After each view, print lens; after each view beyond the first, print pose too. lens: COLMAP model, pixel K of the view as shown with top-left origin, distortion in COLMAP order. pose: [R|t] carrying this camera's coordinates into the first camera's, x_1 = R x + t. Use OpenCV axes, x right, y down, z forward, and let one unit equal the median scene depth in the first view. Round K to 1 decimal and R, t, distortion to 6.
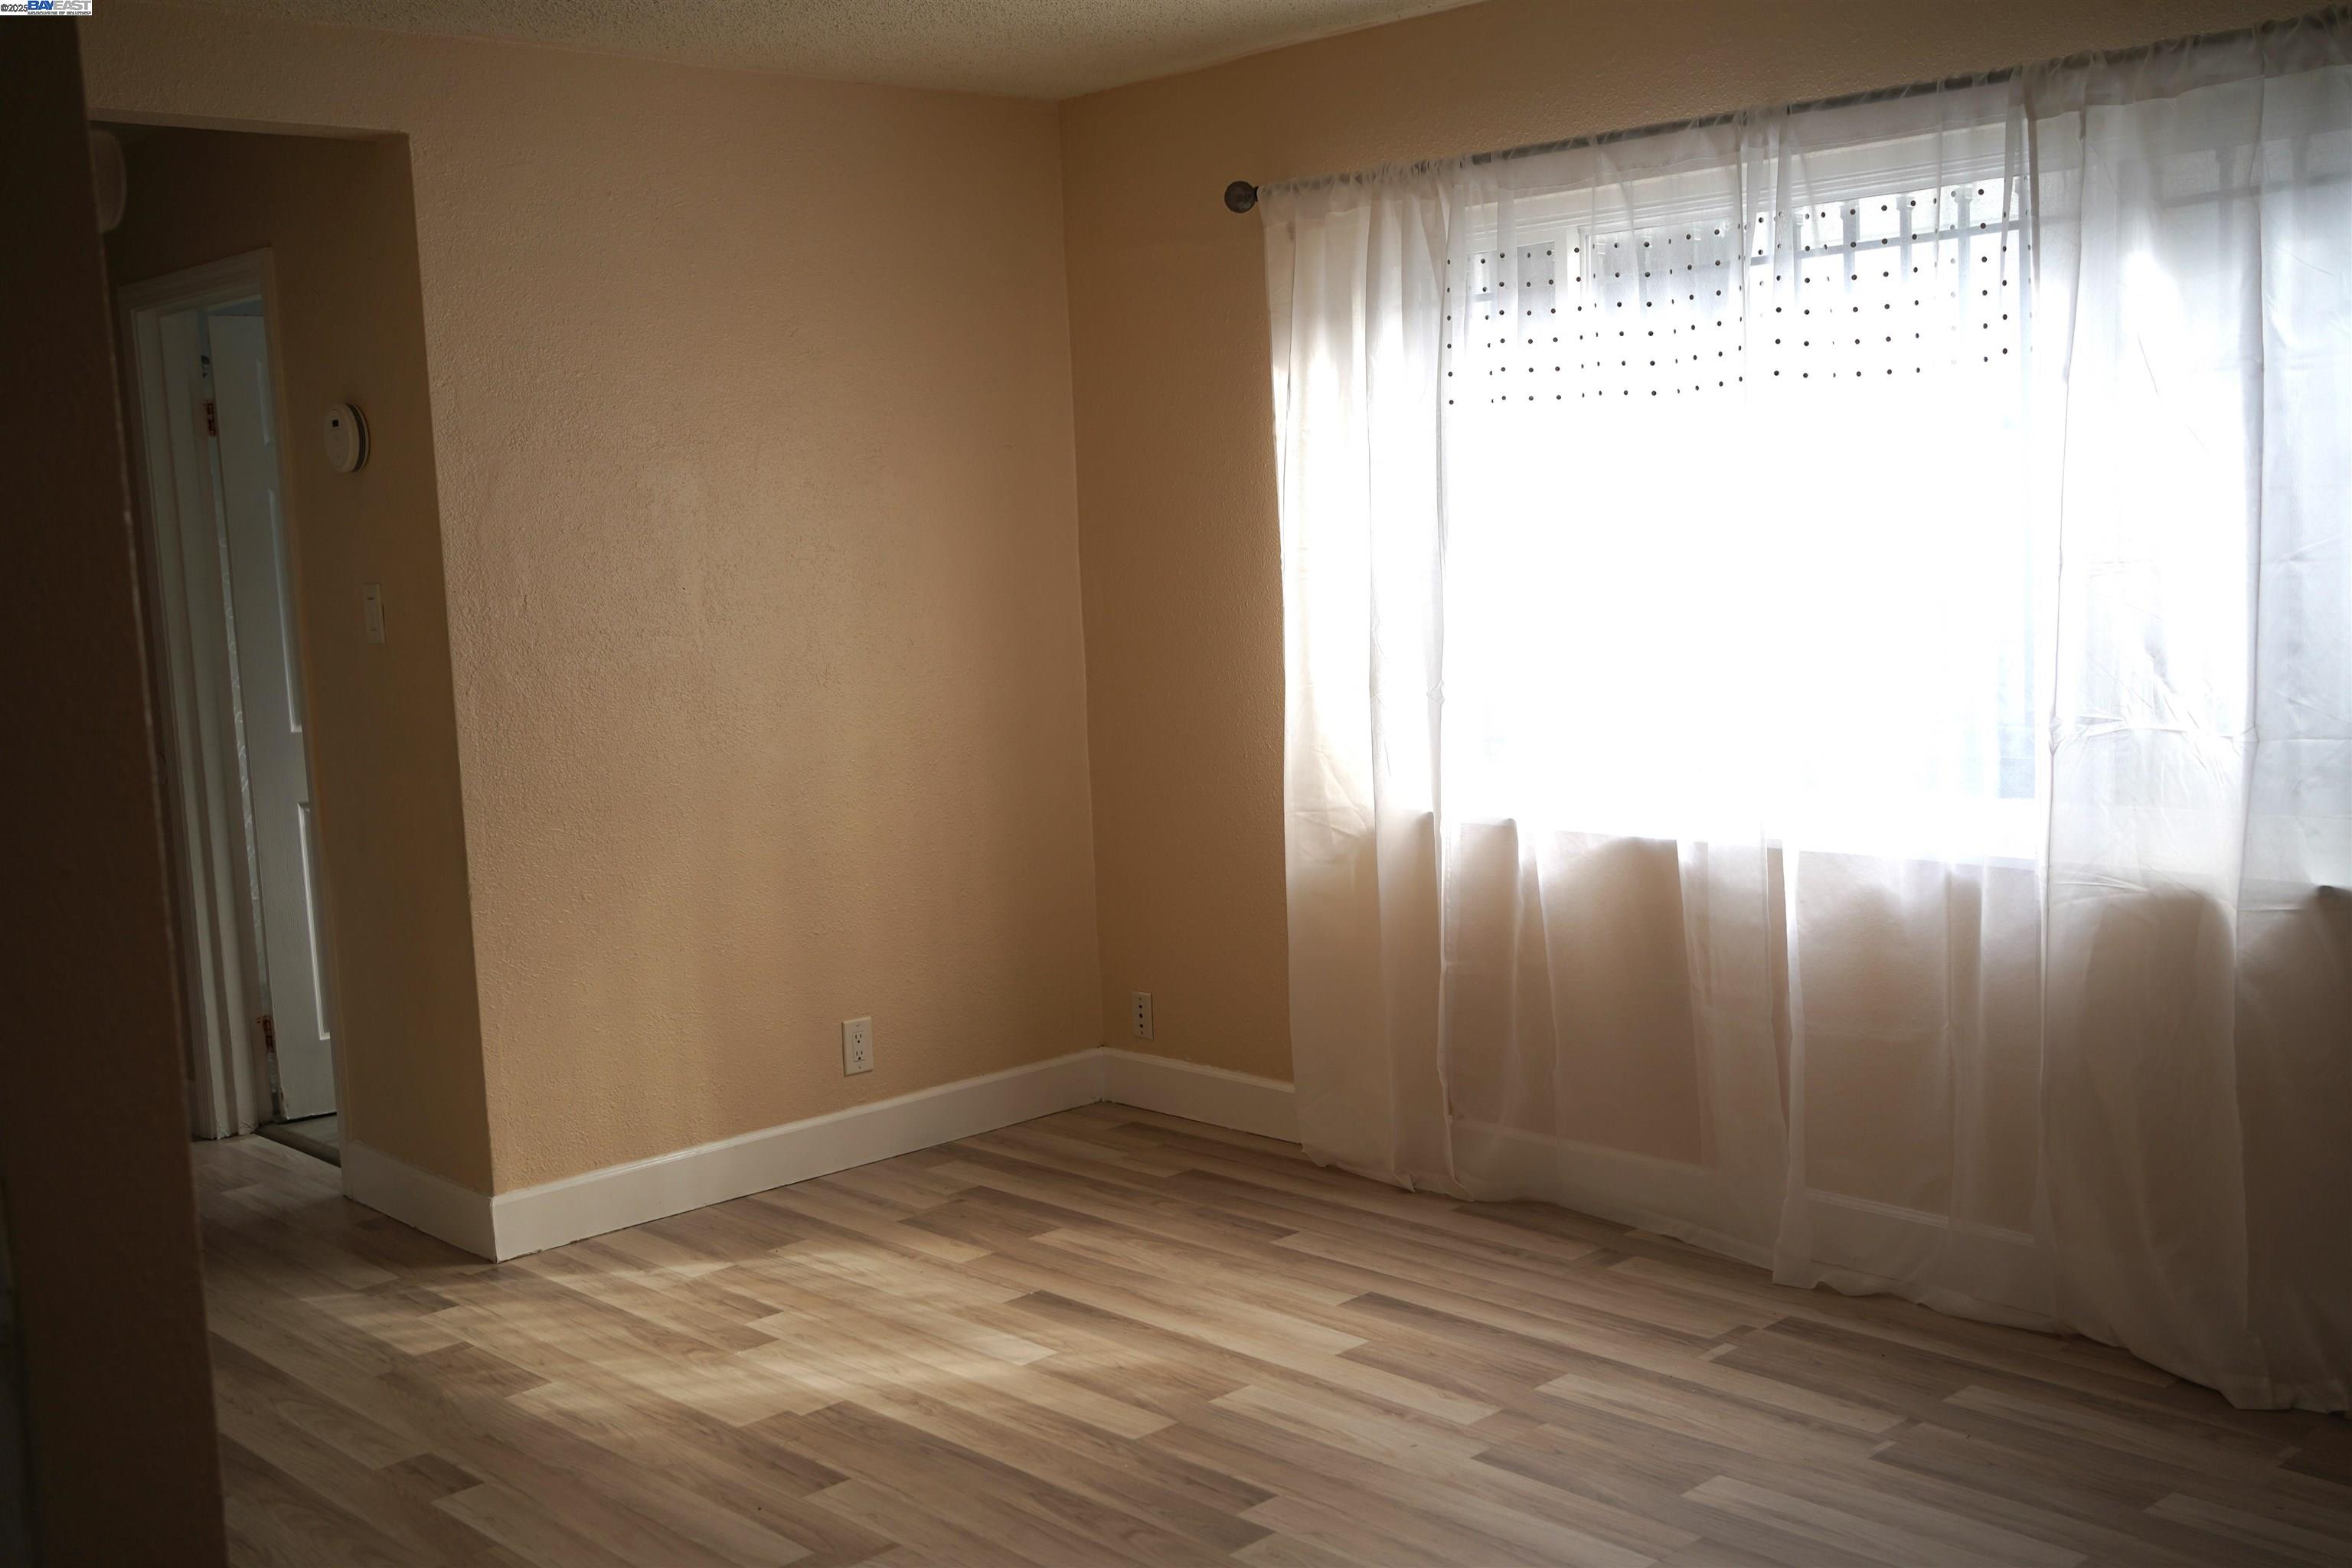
lens RADIAL K [[2385.5, 0, 1175.8], [0, 2385.5, 789.6], [0, 0, 1]] dist [-0.028100, 0.000000]
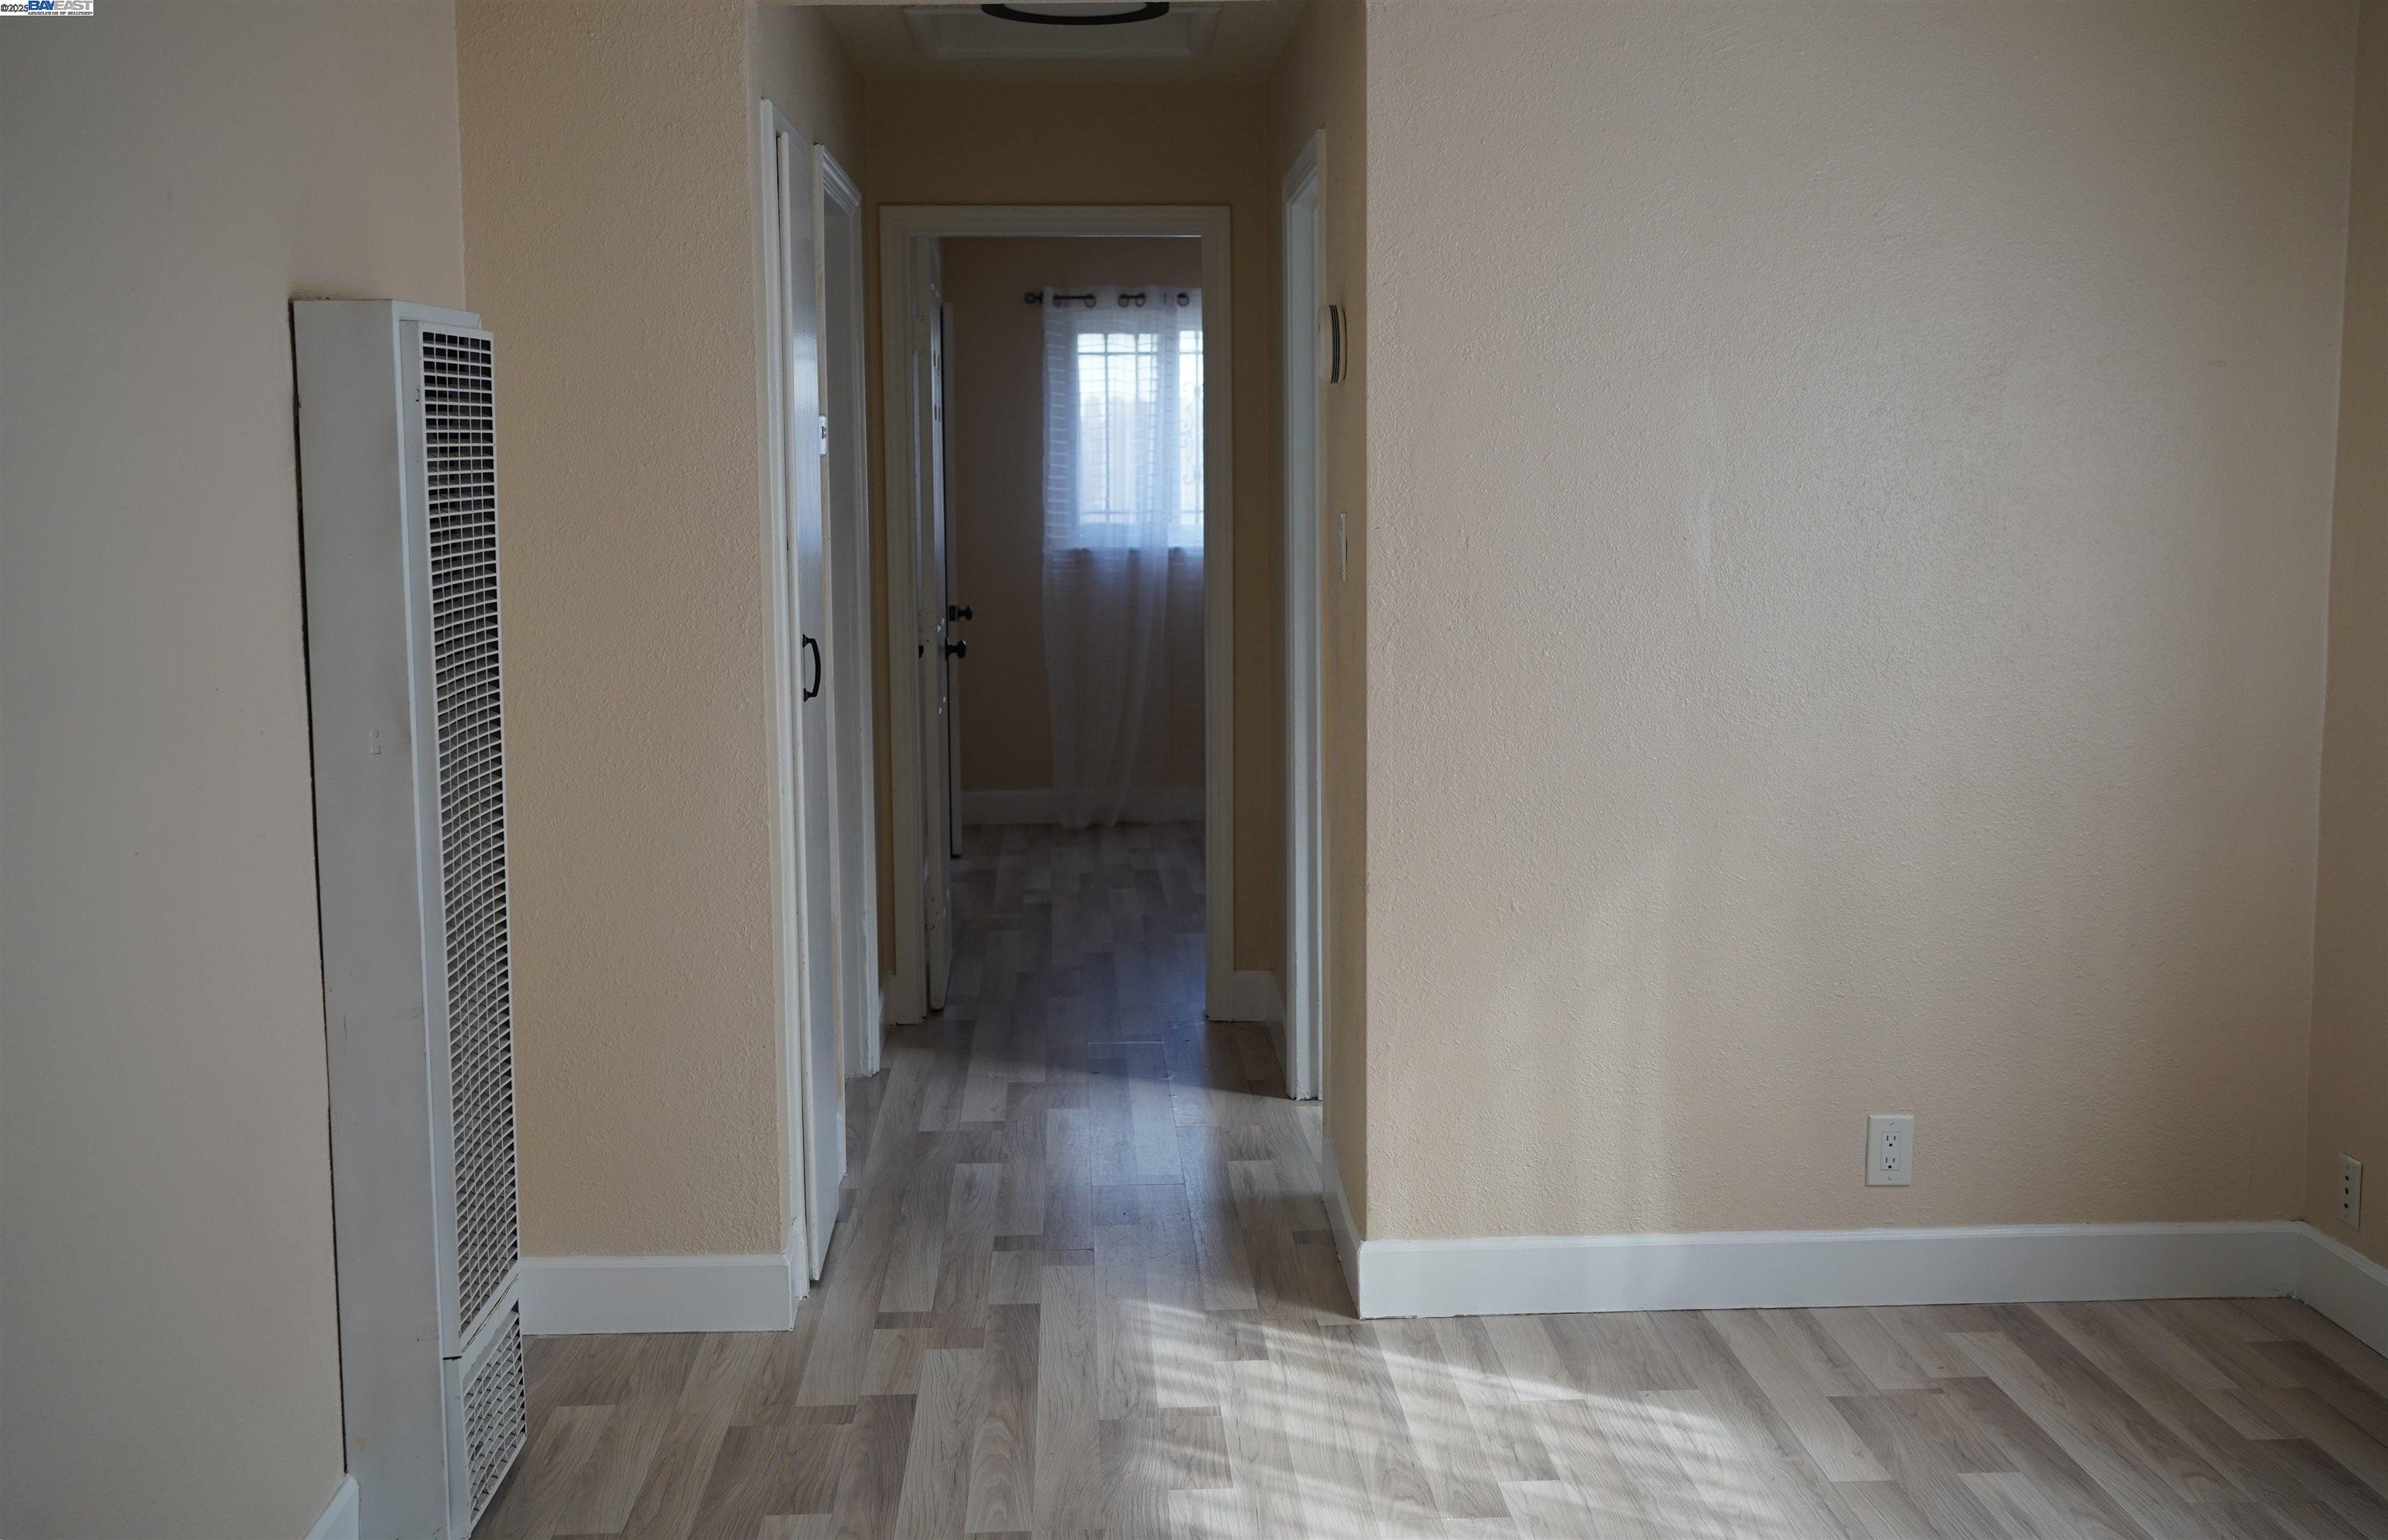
lens RADIAL K [[2512.1, 0, 1196.4], [0, 2512.1, 766.6], [0, 0, 1]] dist [0.010963, 0.000000]
pose [[0.760921, 0.112962, -0.638936, 0.222628], [-0.102525, 0.993290, 0.053511, -0.039019], [0.640693, 0.024789, 0.767397, 0.270044]]
